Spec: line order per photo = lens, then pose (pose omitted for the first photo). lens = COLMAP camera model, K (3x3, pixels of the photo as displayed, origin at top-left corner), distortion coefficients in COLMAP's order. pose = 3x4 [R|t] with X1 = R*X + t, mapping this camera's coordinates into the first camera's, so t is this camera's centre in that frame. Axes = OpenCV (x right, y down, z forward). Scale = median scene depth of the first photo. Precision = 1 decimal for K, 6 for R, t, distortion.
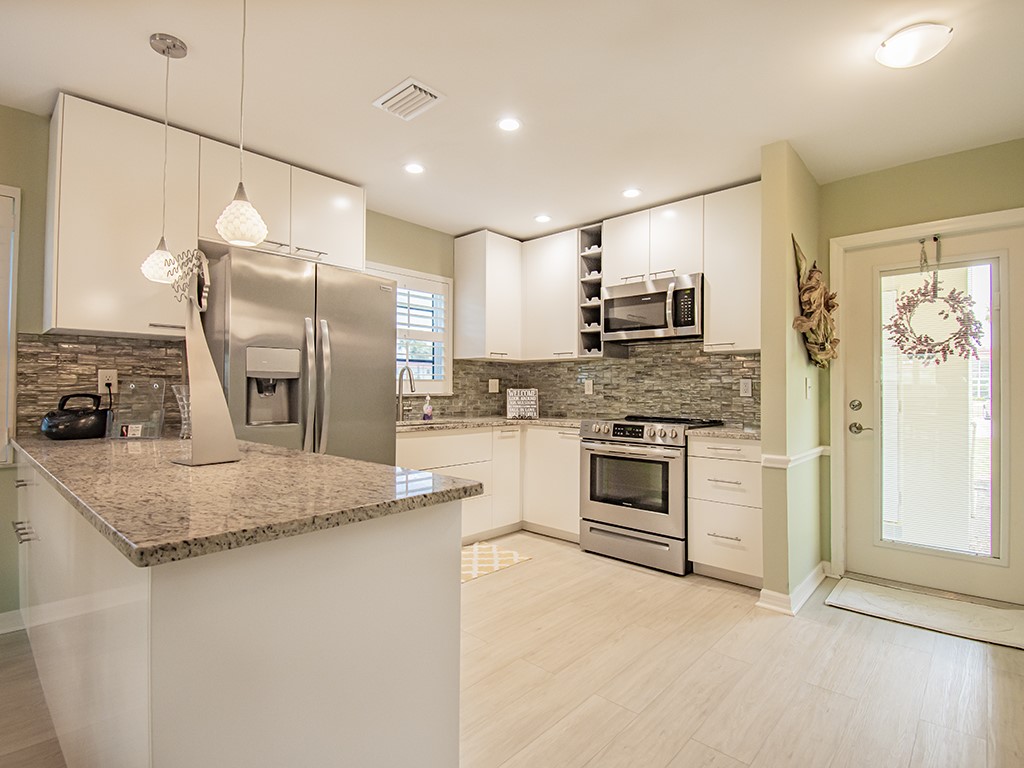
lens RADIAL K [[506.6, 0, 512.2], [0, 506.6, 383.5], [0, 0, 1]] dist [0.009426, -0.016228]
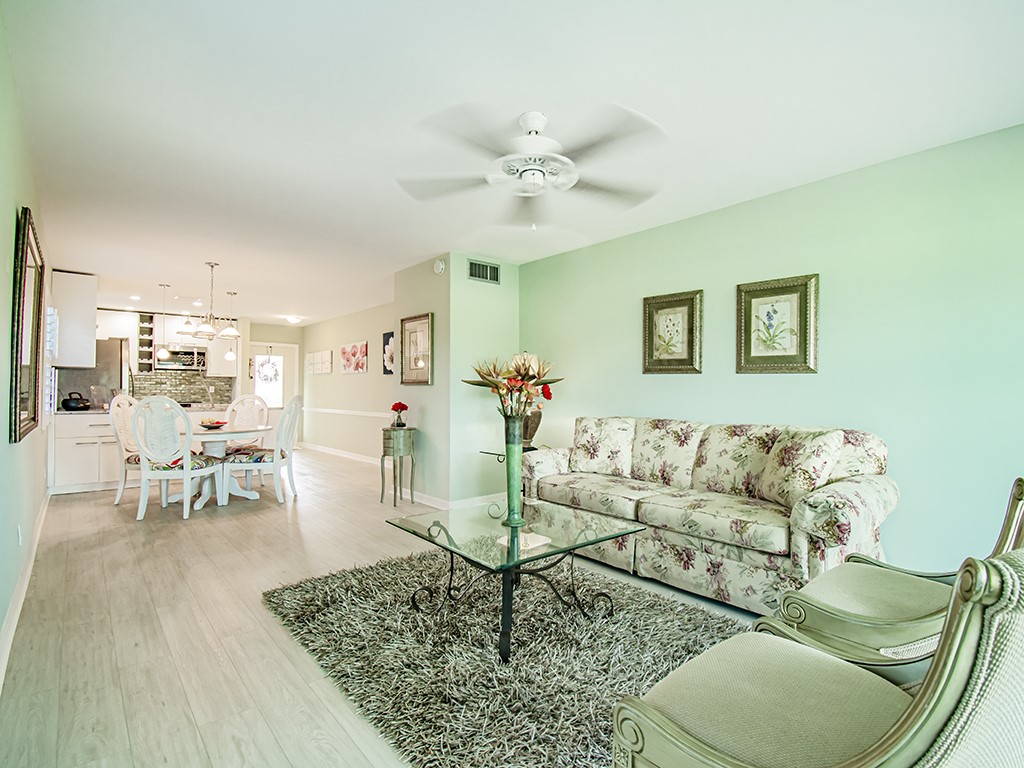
lens RADIAL K [[494.0, 0, 515.9], [0, 494.0, 380.8], [0, 0, 1]] dist [-0.009149, -0.000392]
pose [[0.106223, 0.017684, 0.994185, -2.160250], [-0.014009, 0.999769, -0.016287, -0.018651], [-0.994244, -0.012197, 0.106446, -0.965643]]
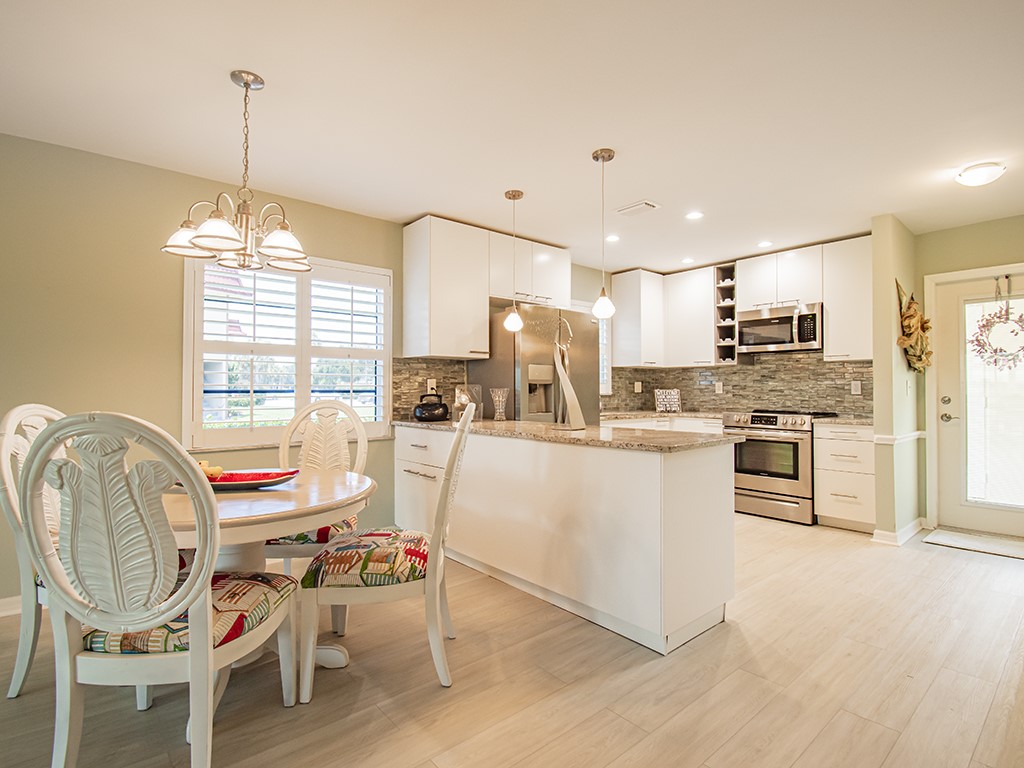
lens RADIAL K [[506.6, 0, 516.6], [0, 506.6, 384.3], [0, 0, 1]] dist [0.009426, -0.016228]
pose [[0.993563, -0.007783, -0.113016, -0.289956], [0.007783, 0.999970, -0.000448, -0.006982], [0.113016, -0.000435, 0.993593, -0.444002]]
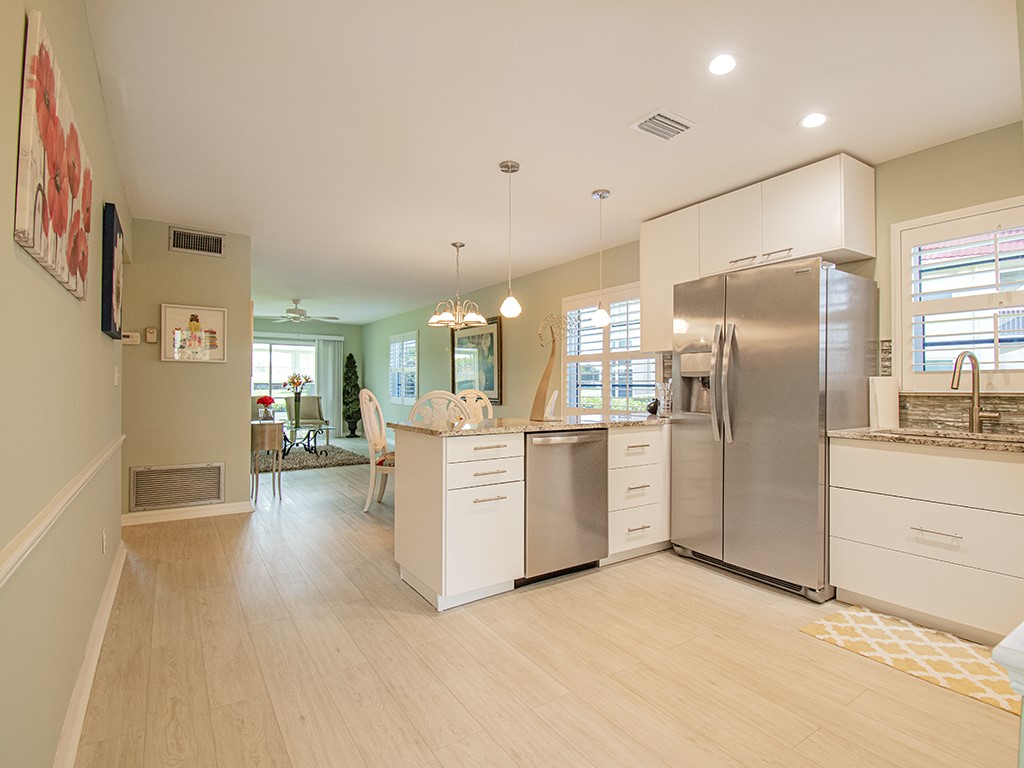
lens RADIAL K [[506.6, 0, 517.3], [0, 506.6, 384.9], [0, 0, 1]] dist [0.009426, -0.016228]
pose [[-0.223768, -0.005885, -0.974625, 0.674214], [0.008748, 0.999929, -0.008047, 0.012570], [0.974603, -0.010327, -0.223700, 0.658203]]
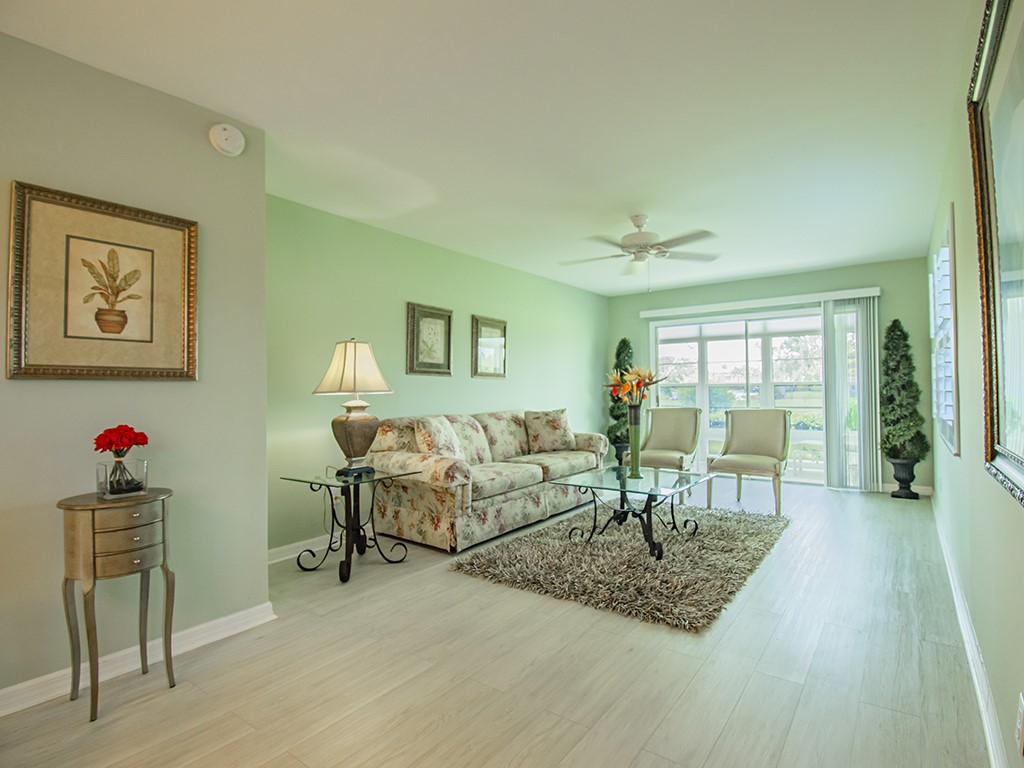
lens RADIAL K [[506.6, 0, 550.2], [0, 506.6, 380.8], [0, 0, 1]] dist [0.009426, -0.016228]
pose [[-0.987562, 0.005374, -0.157140, -1.030747], [0.010293, 0.999481, -0.030509, -0.000254], [0.156895, -0.031747, -0.987105, 0.236334]]
